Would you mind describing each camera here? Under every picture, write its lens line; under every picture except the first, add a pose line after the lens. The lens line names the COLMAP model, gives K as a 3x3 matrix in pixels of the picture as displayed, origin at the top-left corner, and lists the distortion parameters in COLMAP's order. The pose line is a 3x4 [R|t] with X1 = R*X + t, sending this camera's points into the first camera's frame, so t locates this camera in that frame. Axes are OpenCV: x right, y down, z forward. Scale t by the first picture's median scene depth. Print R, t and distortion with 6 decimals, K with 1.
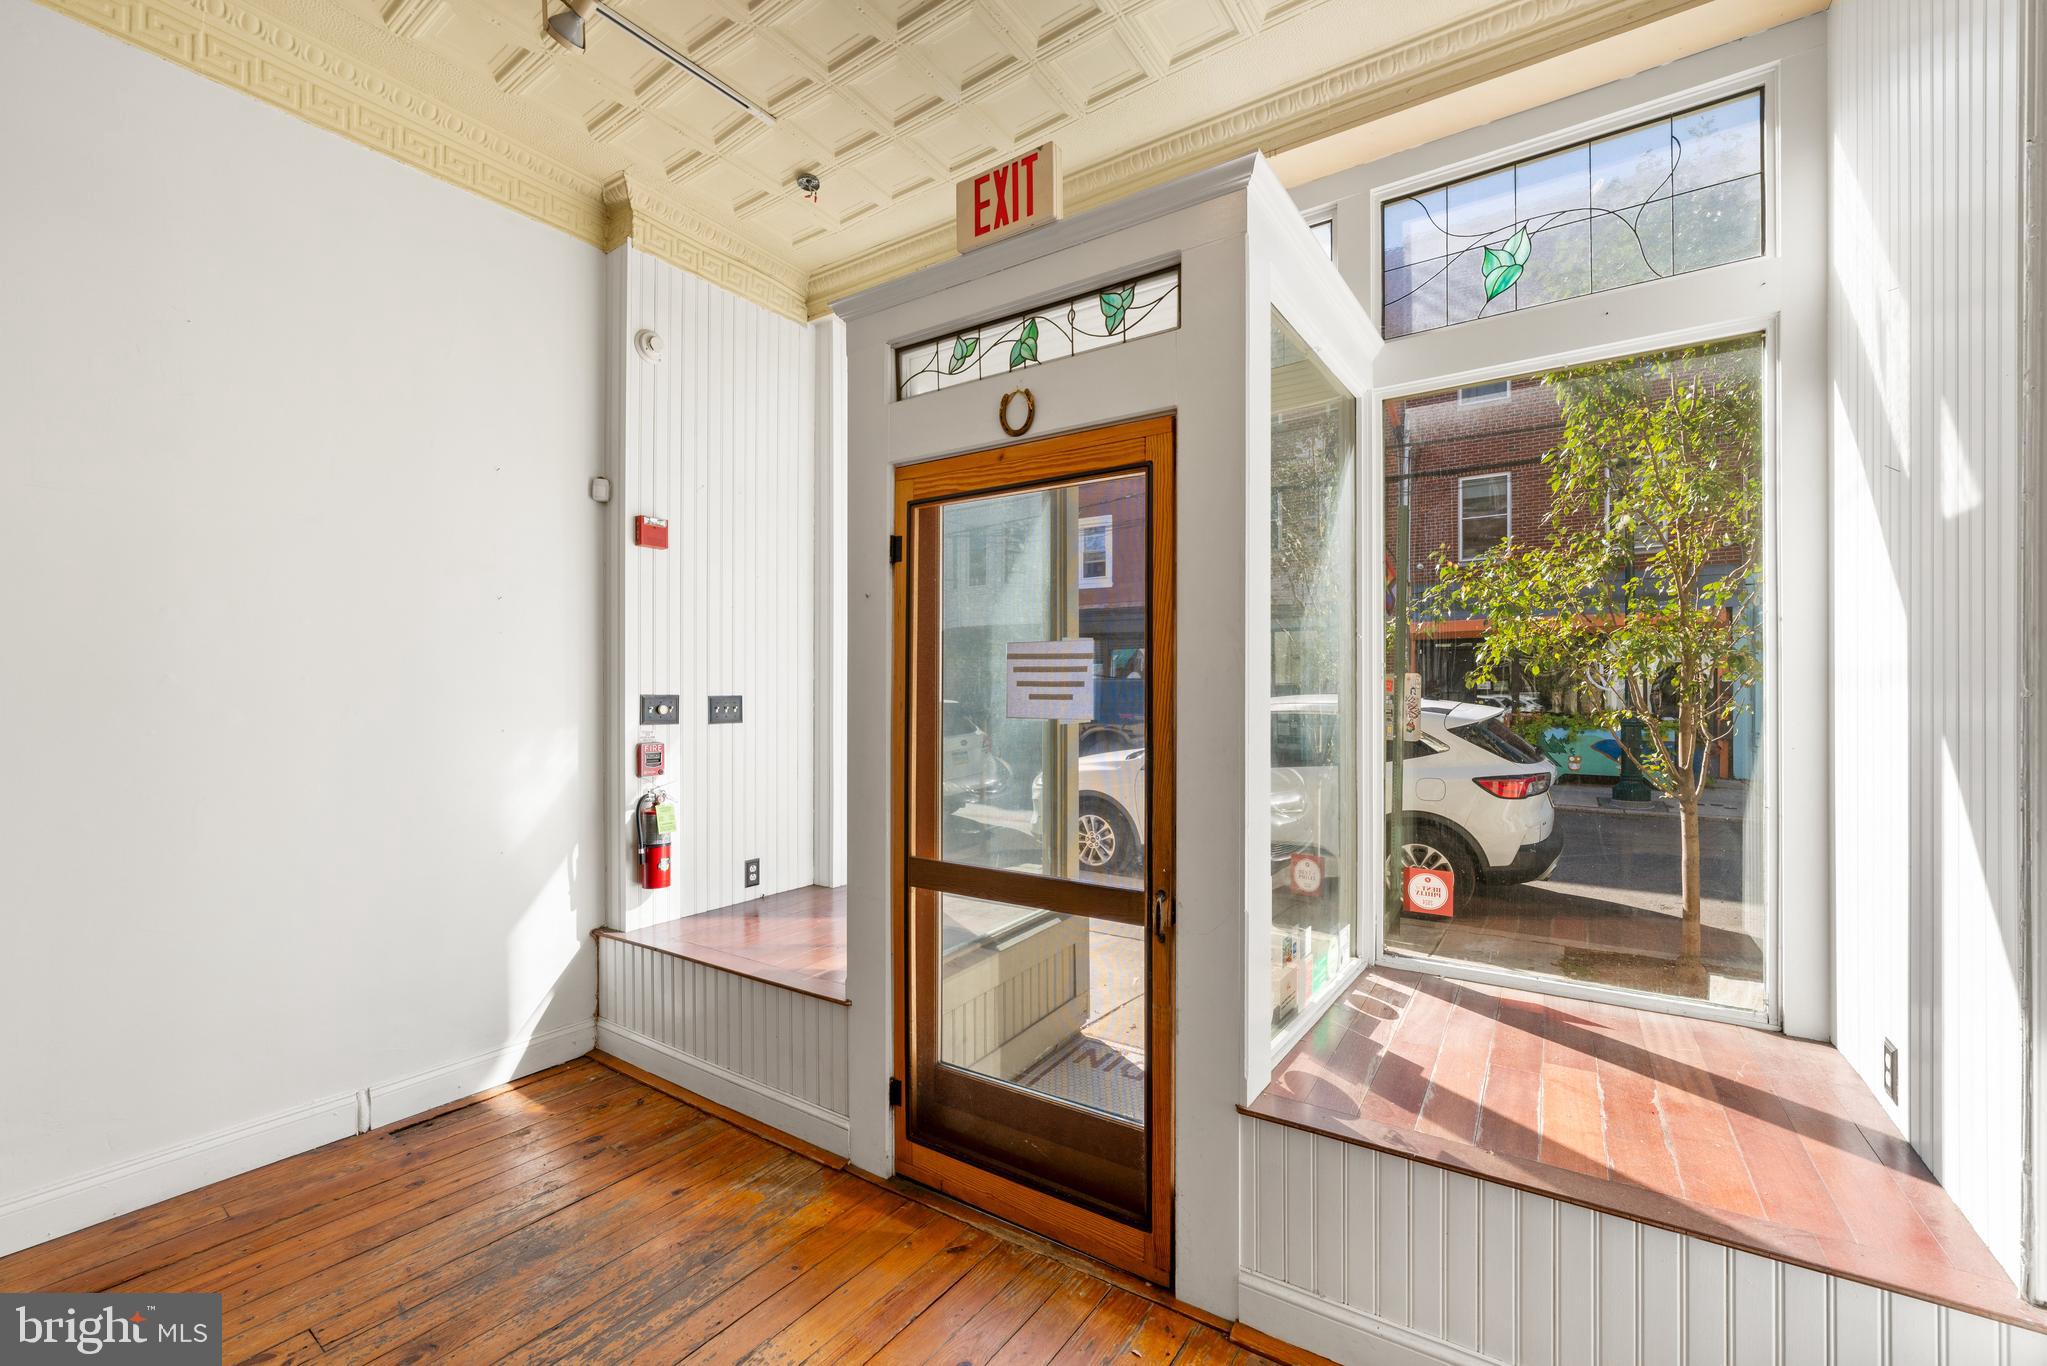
lens RADIAL K [[814.0, 0, 1034.4], [0, 814.0, 699.1], [0, 0, 1]] dist [-0.001674, -0.000149]
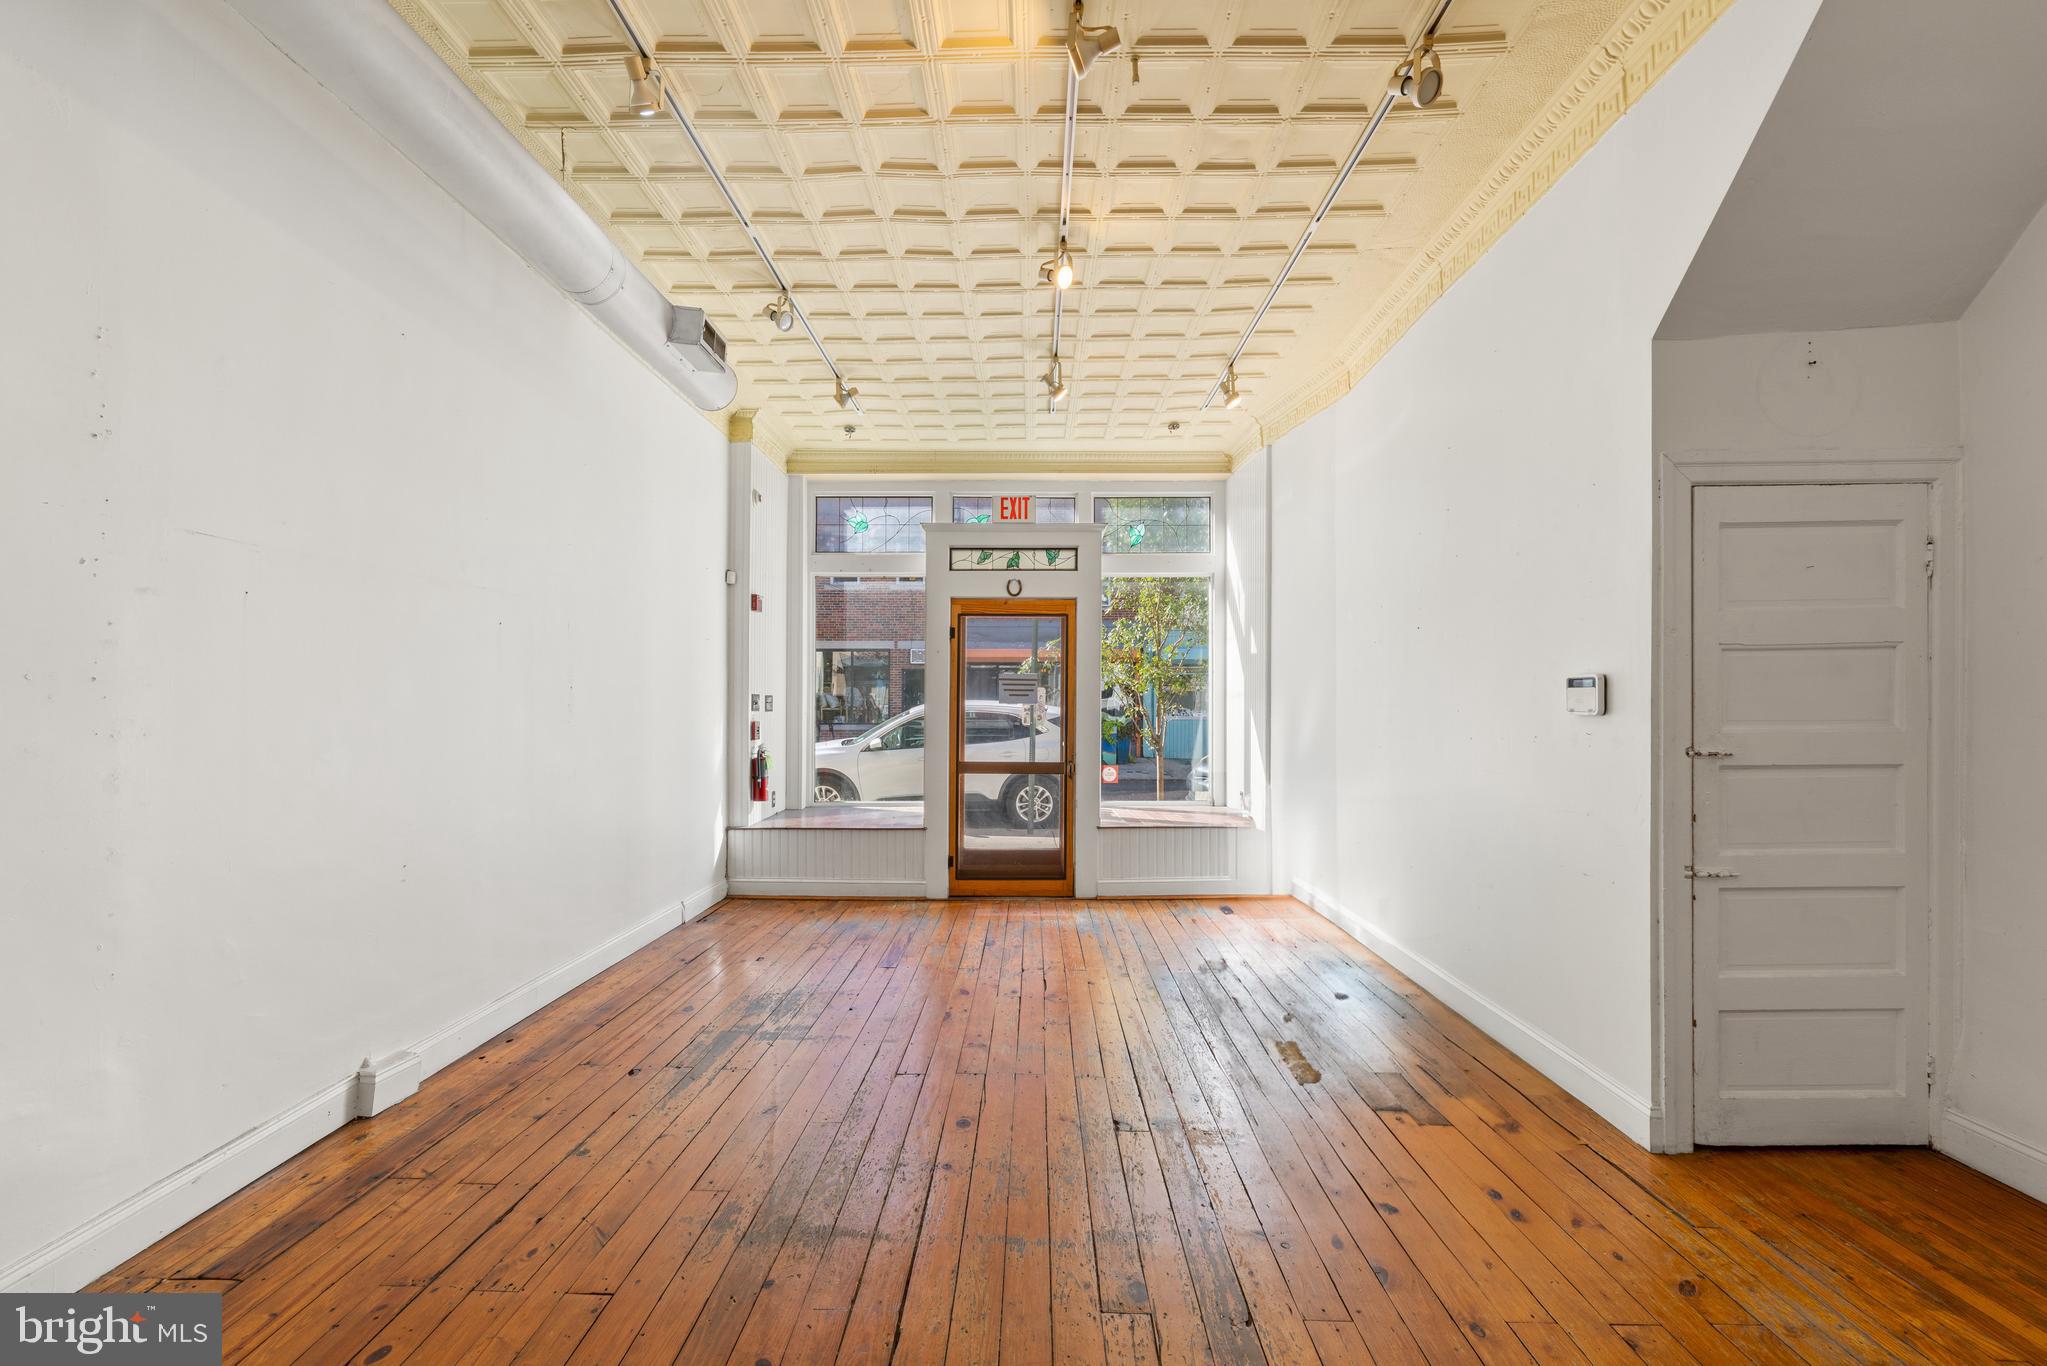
lens RADIAL K [[841.2, 0, 1017.7], [0, 841.2, 720.5], [0, 0, 1]] dist [-0.001397, -0.000186]
pose [[0.830069, -0.010245, 0.557566, -1.074490], [0.003252, 0.999903, 0.013531, 0.030921], [-0.557651, -0.009419, 0.830022, -0.894412]]
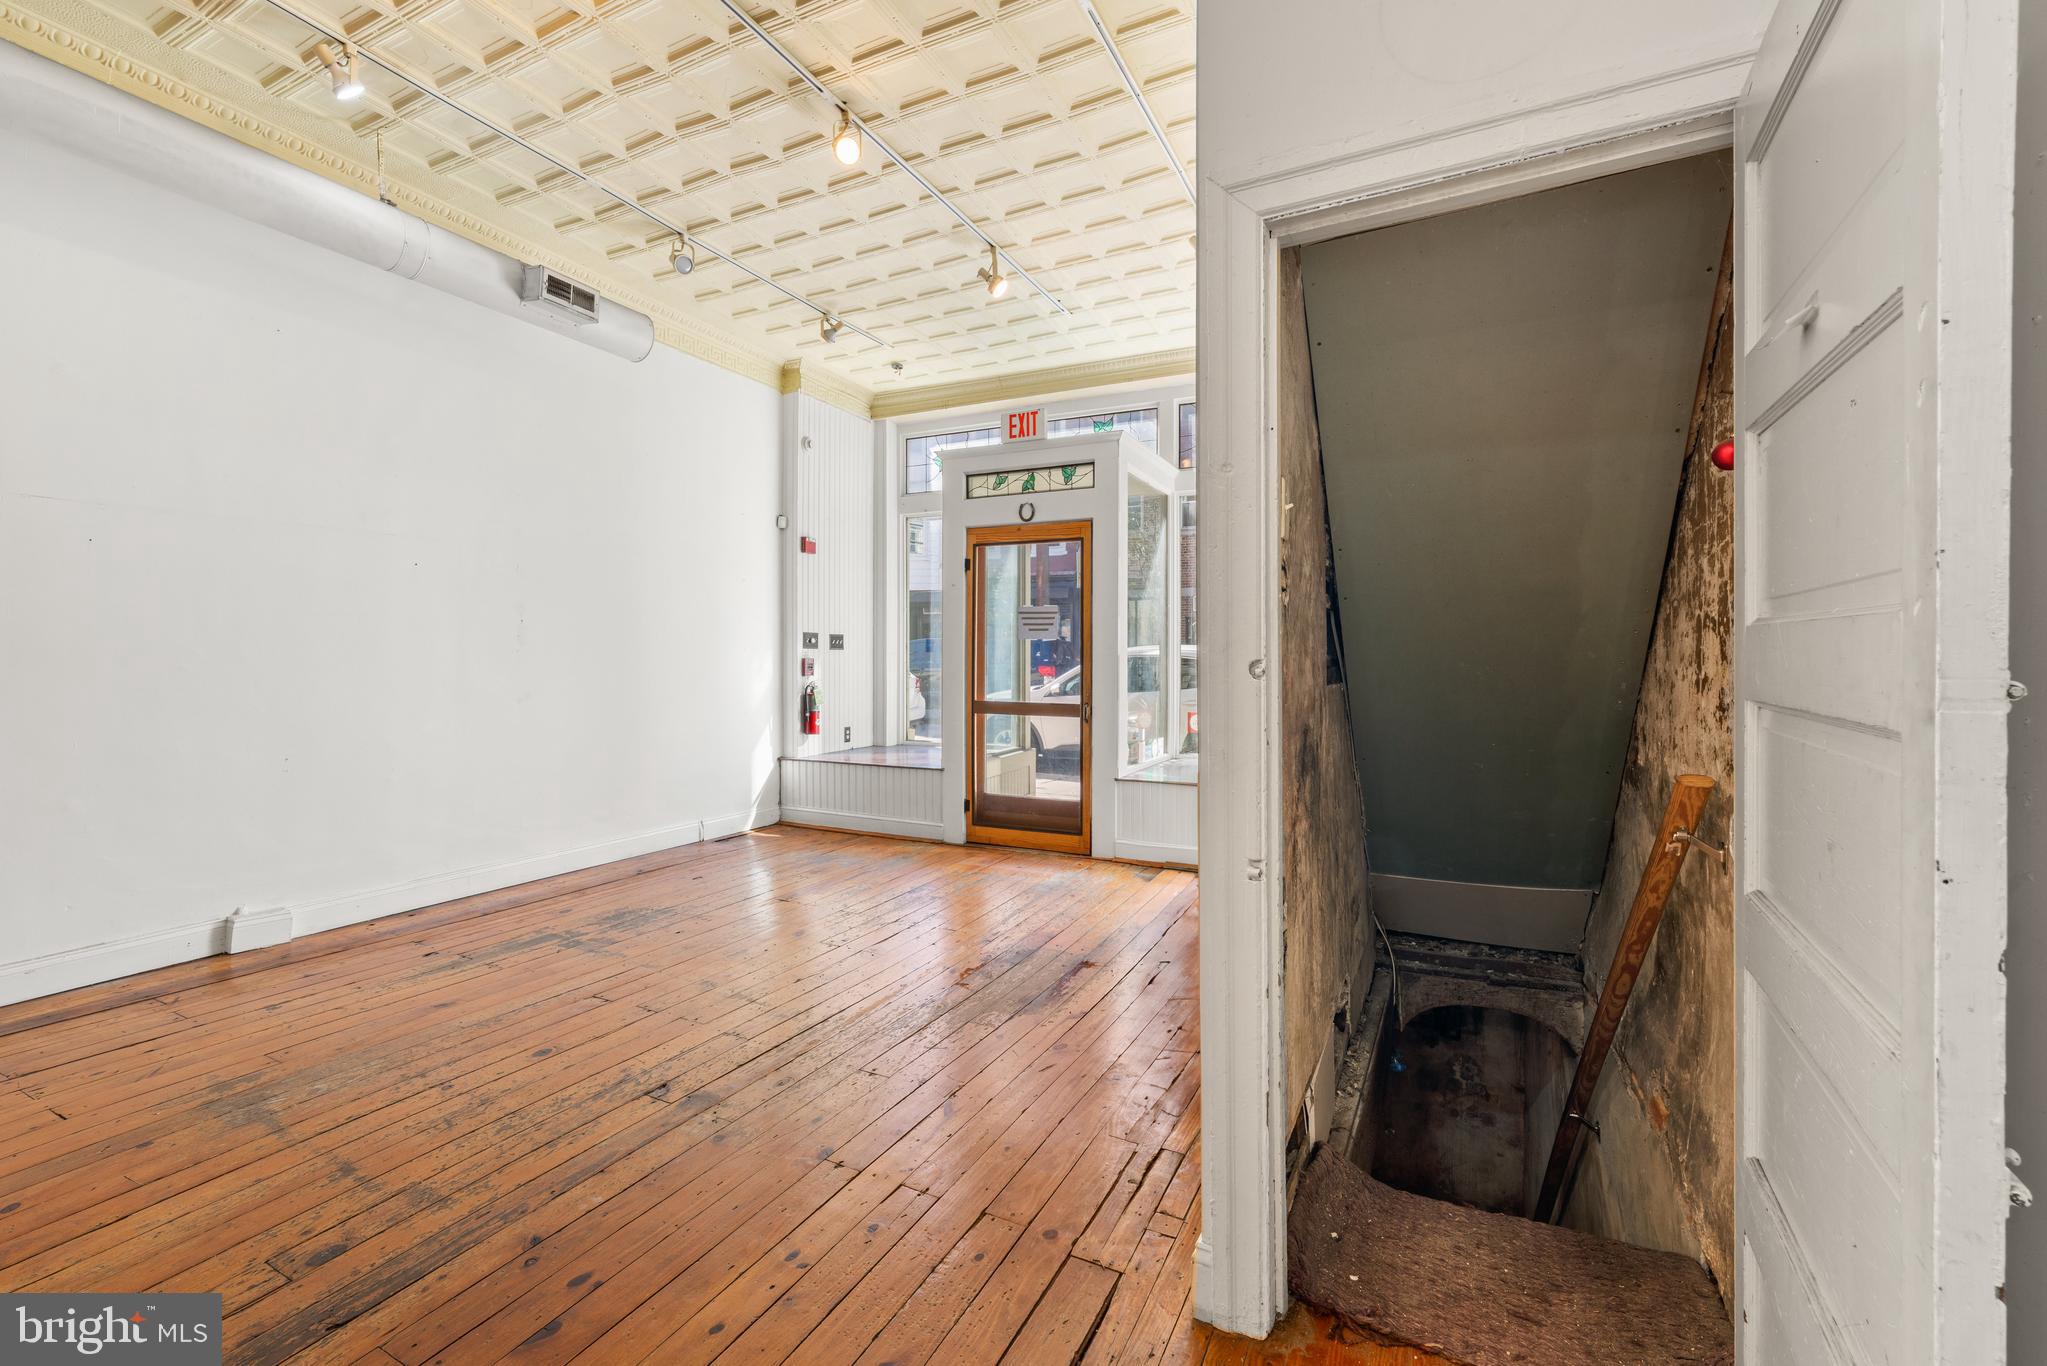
lens RADIAL K [[843.9, 0, 1023.5], [0, 843.9, 683.0], [0, 0, 1]] dist [-0.000160, -0.000185]
pose [[0.989231, -0.003960, 0.146309, -0.279229], [0.000605, 0.999736, 0.022969, 0.070196], [-0.146361, -0.022633, 0.988972, -1.044868]]
